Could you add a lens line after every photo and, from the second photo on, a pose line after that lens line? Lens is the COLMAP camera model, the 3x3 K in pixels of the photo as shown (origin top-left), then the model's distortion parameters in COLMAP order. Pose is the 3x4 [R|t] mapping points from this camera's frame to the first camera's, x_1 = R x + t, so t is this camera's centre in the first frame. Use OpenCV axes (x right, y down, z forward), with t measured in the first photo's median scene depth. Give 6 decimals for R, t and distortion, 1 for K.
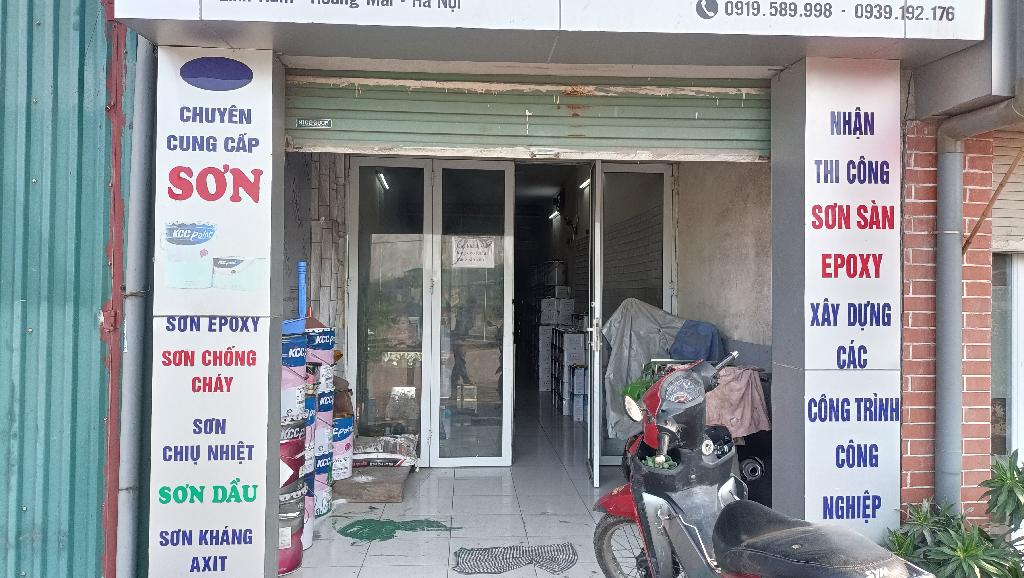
lens RADIAL K [[749.0, 0, 507.8], [0, 749.0, 289.2], [0, 0, 1]] dist [0.097779, -0.161805]
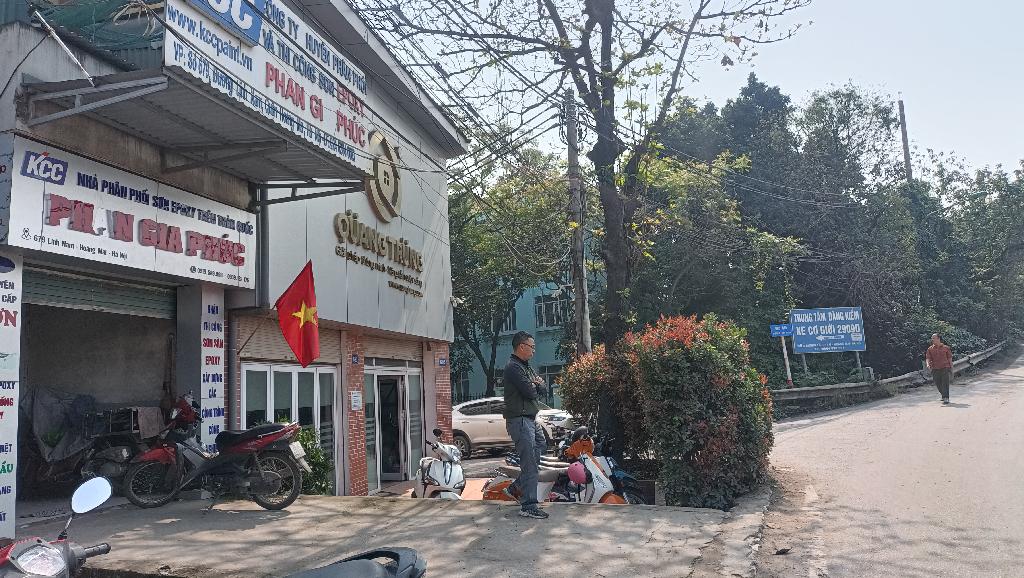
lens RADIAL K [[749.0, 0, 507.8], [0, 749.0, 289.2], [0, 0, 1]] dist [0.097779, -0.161805]
pose [[0.344912, 0.098902, 0.933410, -1.802255], [0.051055, 0.990984, -0.123868, 0.110215], [-0.937246, 0.090379, 0.336753, -0.980359]]
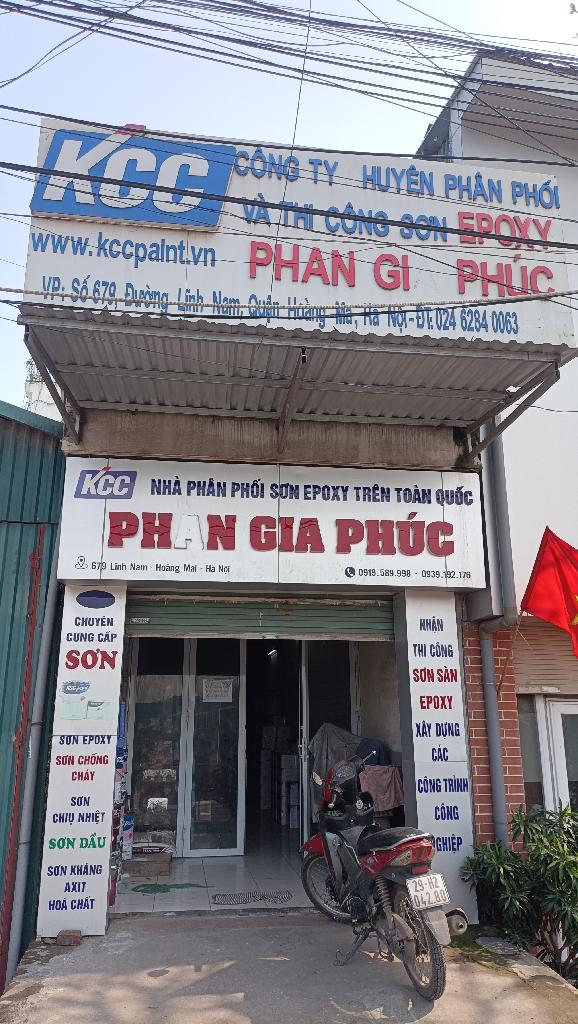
lens RADIAL K [[749.0, 0, 284.0], [0, 749.0, 516.0], [0, 0, 1]] dist [0.097779, -0.161805]
pose [[0.996845, 0.010488, 0.078678, -0.067835], [0.010392, 0.965452, -0.260372, 0.006431], [-0.078690, 0.260368, 0.962297, -0.867560]]
